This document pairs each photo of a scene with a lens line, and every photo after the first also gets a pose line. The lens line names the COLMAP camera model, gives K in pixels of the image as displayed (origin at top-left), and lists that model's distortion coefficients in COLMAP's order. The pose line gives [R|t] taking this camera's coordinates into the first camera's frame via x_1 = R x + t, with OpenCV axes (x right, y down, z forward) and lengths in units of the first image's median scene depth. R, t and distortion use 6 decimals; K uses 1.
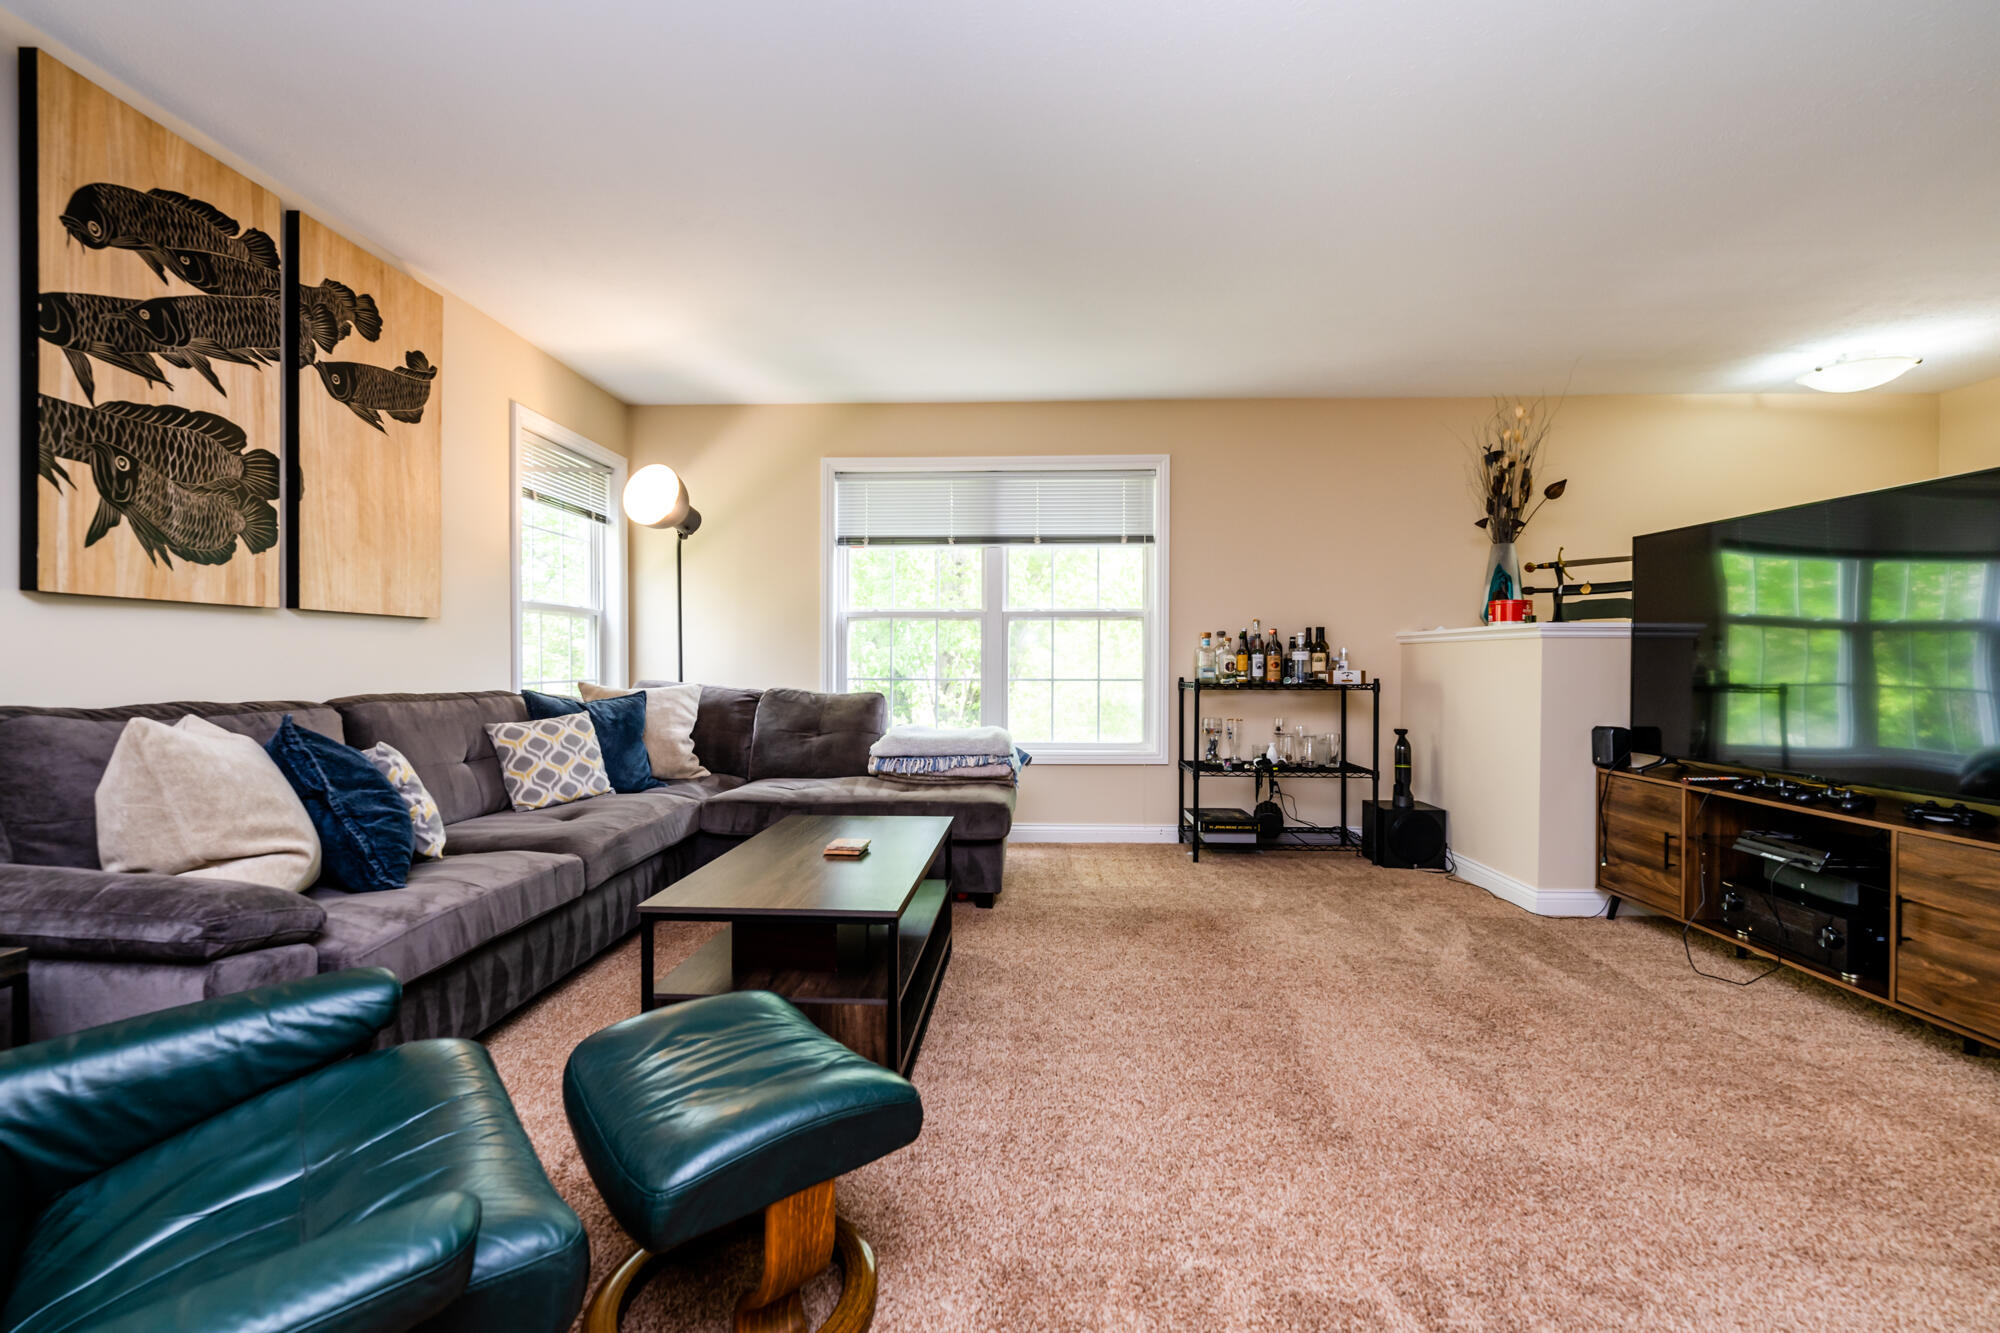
lens RADIAL K [[811.8, 0, 1010.6], [0, 811.8, 668.4], [0, 0, 1]] dist [0.003946, -0.000088]
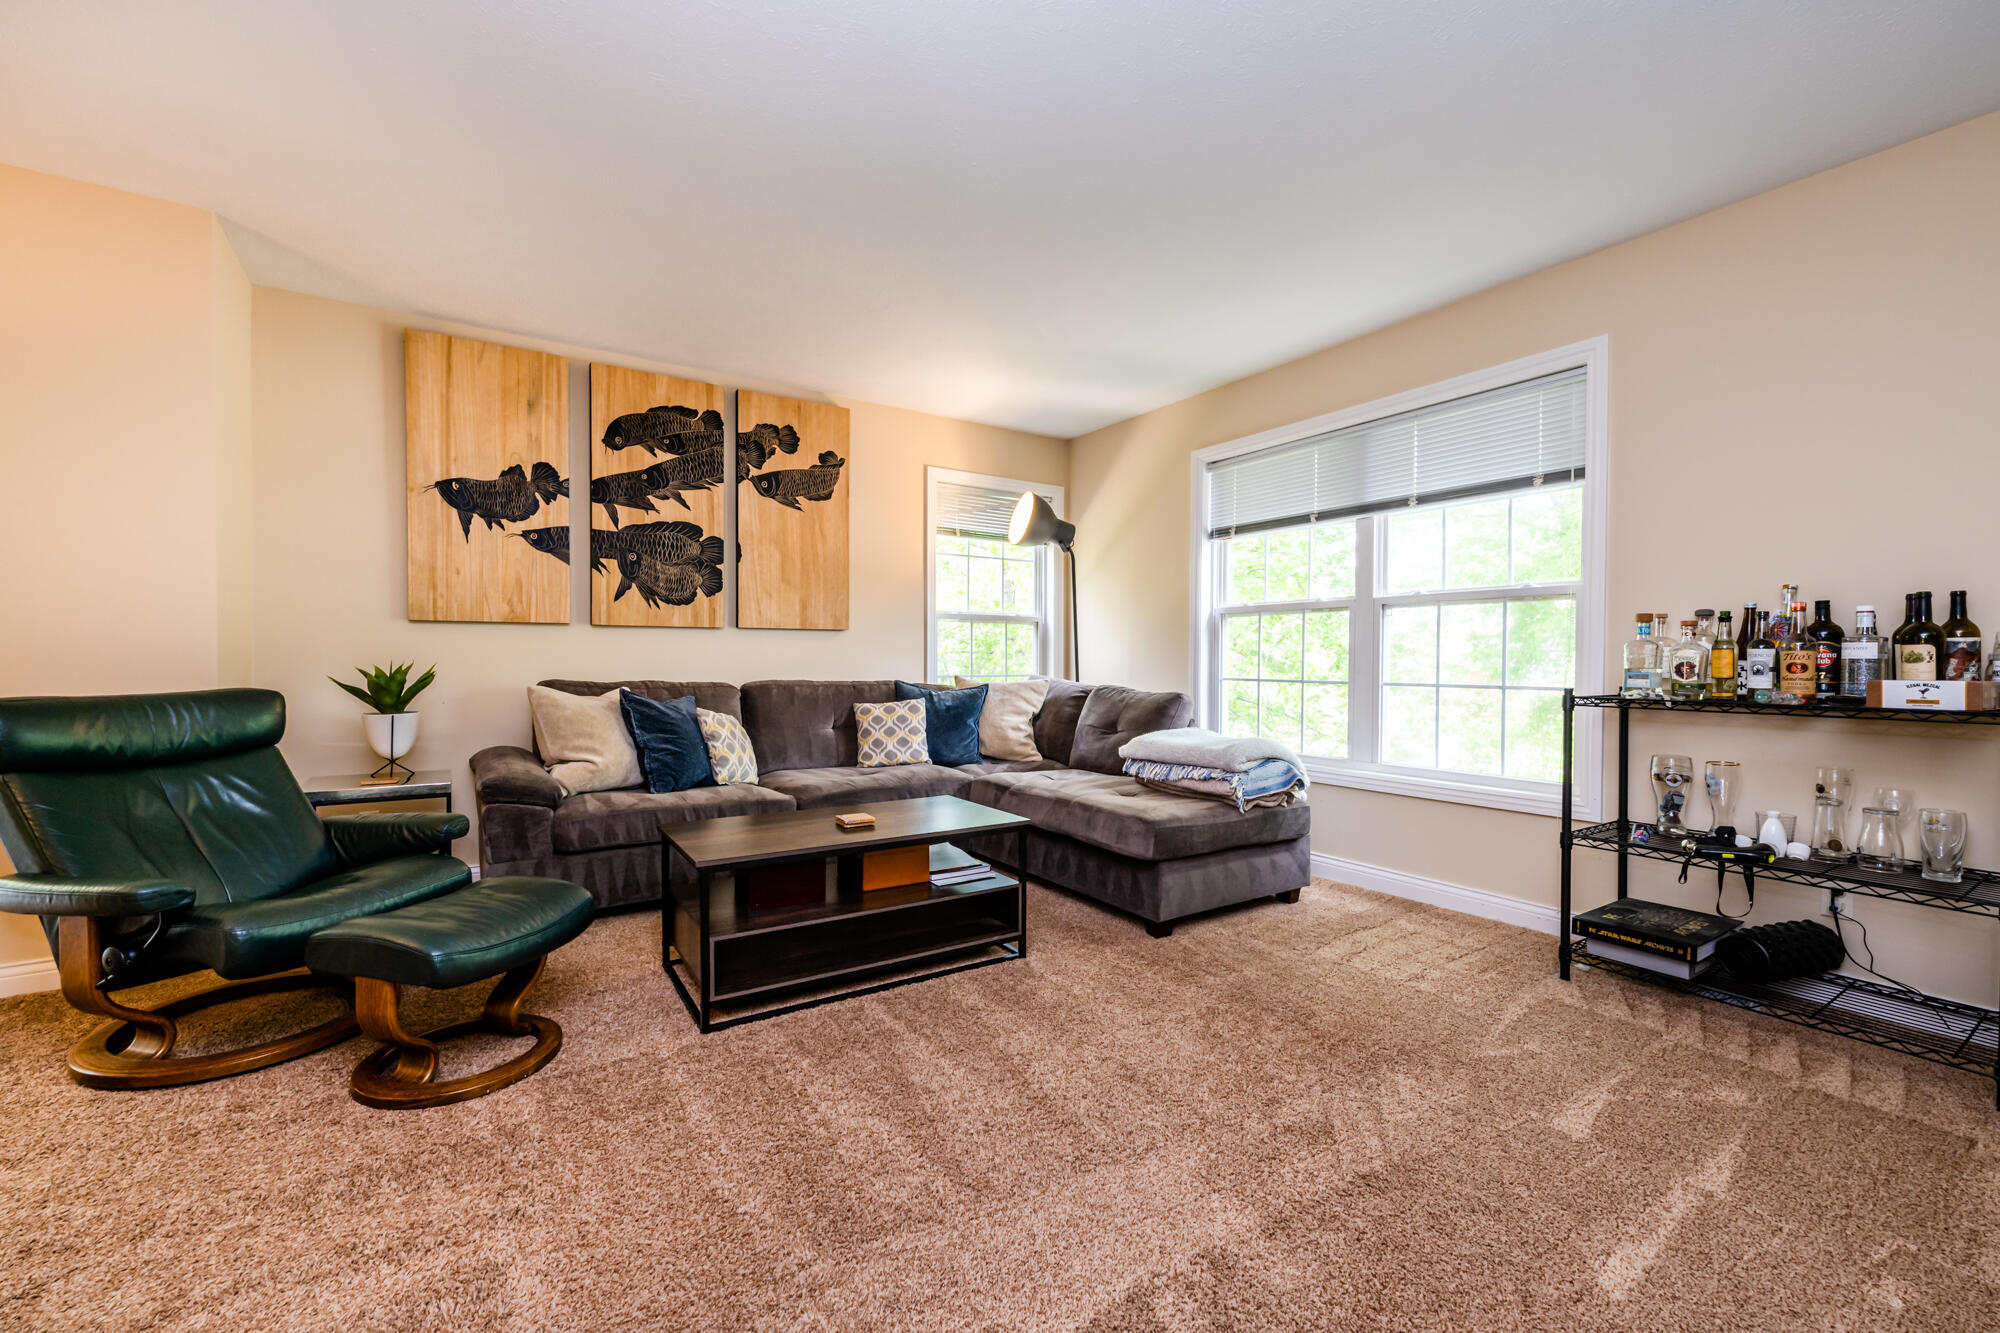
lens RADIAL K [[811.8, 0, 1017.0], [0, 811.8, 669.7], [0, 0, 1]] dist [0.003946, -0.000088]
pose [[0.591986, 0.010985, -0.805873, 0.670339], [-0.009632, 0.999932, 0.006555, -0.002664], [0.805891, 0.003882, 0.592052, 0.393211]]
